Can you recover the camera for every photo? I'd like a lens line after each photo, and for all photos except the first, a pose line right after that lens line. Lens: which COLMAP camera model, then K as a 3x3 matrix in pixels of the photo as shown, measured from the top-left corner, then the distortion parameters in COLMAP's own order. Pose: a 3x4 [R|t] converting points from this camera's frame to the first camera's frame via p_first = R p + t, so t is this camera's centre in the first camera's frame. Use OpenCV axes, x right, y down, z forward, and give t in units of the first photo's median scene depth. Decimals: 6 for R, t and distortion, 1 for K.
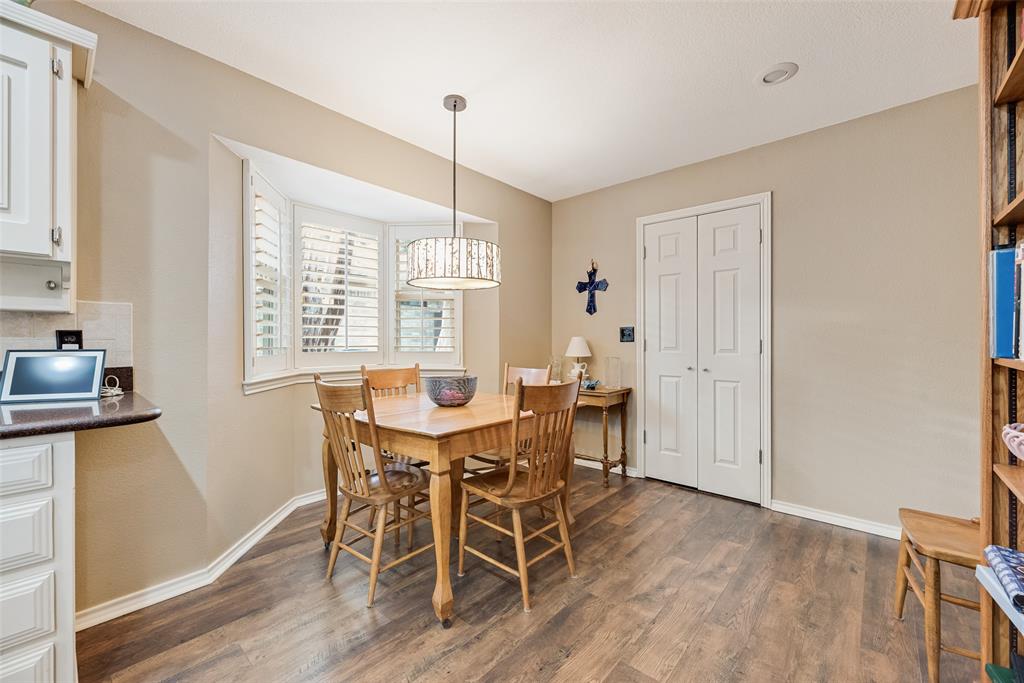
lens RADIAL K [[412.4, 0, 511.5], [0, 412.4, 340.8], [0, 0, 1]] dist [0.001655, -0.000704]
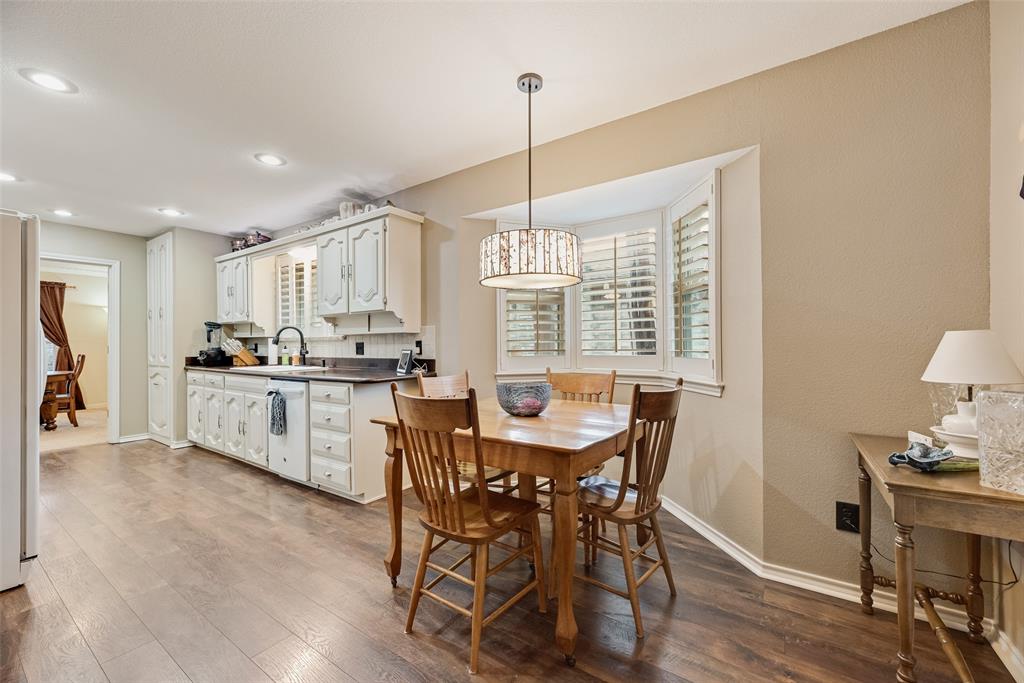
lens RADIAL K [[412.4, 0, 511.8], [0, 412.4, 344.8], [0, 0, 1]] dist [0.001655, -0.000704]
pose [[0.118985, -0.003126, -0.992891, 0.815869], [0.006654, 0.999975, -0.002351, 0.002441], [0.992874, -0.006327, 0.119003, 0.912938]]
